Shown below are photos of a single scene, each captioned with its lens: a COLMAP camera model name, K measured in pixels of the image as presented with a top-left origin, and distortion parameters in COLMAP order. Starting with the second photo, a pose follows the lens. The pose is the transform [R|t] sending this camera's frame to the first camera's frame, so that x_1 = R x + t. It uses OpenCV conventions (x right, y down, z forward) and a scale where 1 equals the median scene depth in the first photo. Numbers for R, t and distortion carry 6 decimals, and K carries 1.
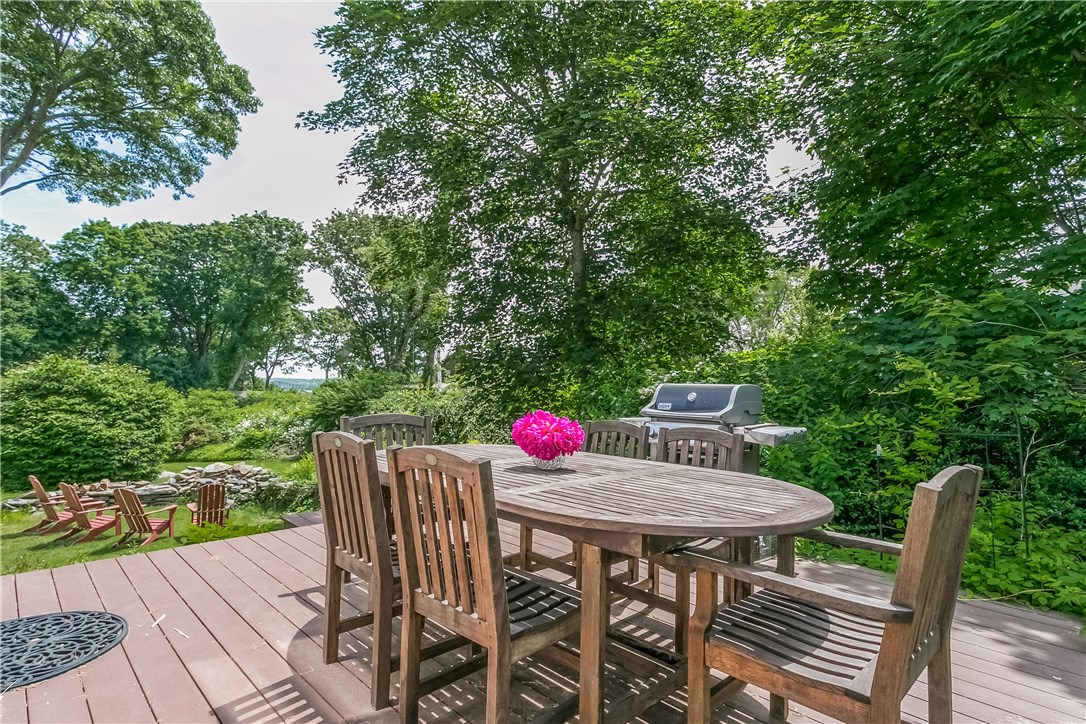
lens RADIAL K [[546.0, 0, 544.0], [0, 546.0, 369.4], [0, 0, 1]] dist [0.000079, 0.000272]
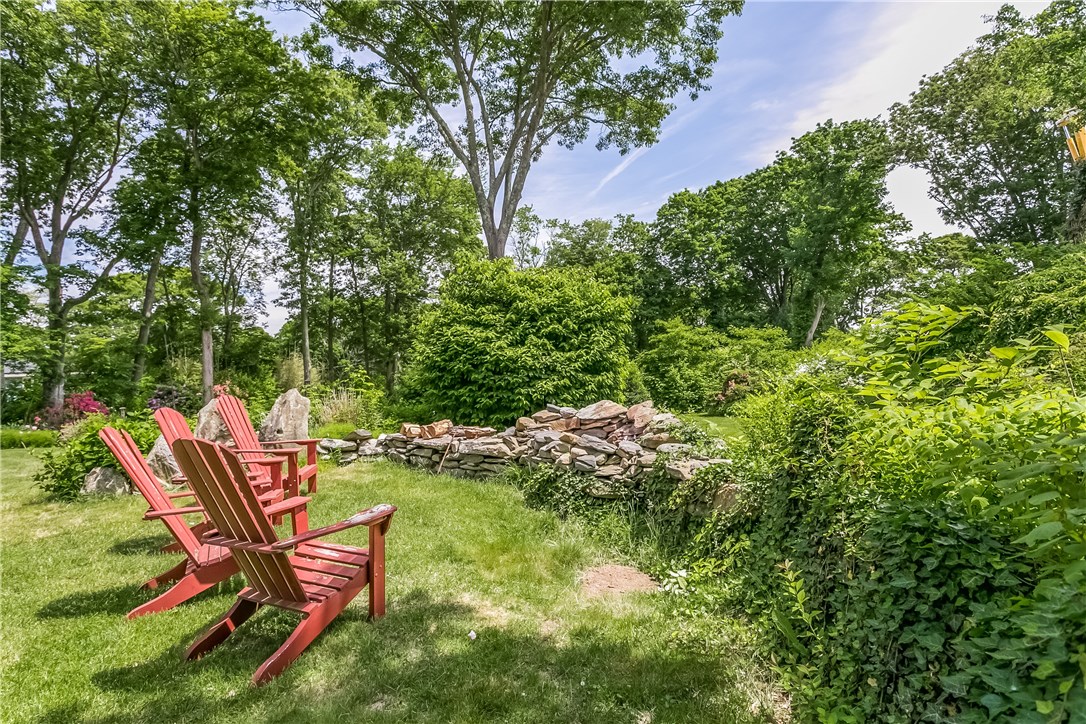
lens RADIAL K [[551.3, 0, 543.5], [0, 551.3, 341.8], [0, 0, 1]] dist [-0.000336, 0.000739]
pose [[0.525879, -0.066419, -0.847962, -0.112261], [0.075473, 0.996658, -0.031260, 0.066098], [0.847204, -0.047559, 0.529134, 0.356837]]
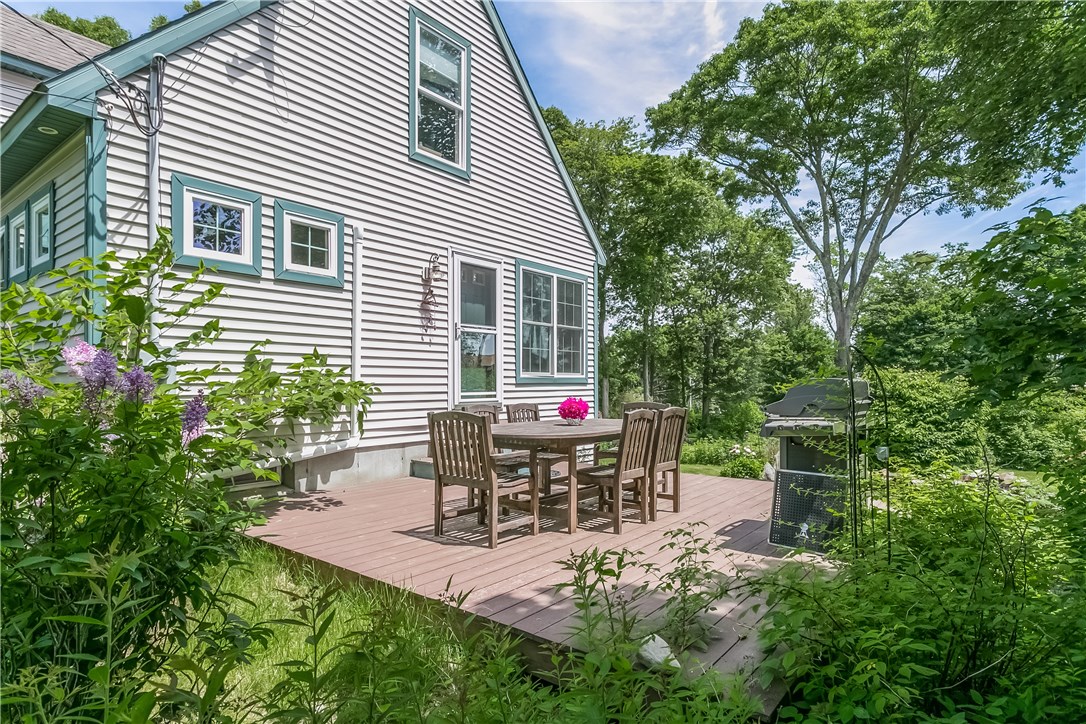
lens RADIAL K [[591.6, 0, 542.7], [0, 591.6, 377.0], [0, 0, 1]] dist [0.005644, 0.001584]
pose [[0.119875, -0.028881, -0.992369, 0.183604], [0.033138, 0.999136, -0.025075, 0.003672], [0.992236, -0.029880, 0.120728, 0.047212]]
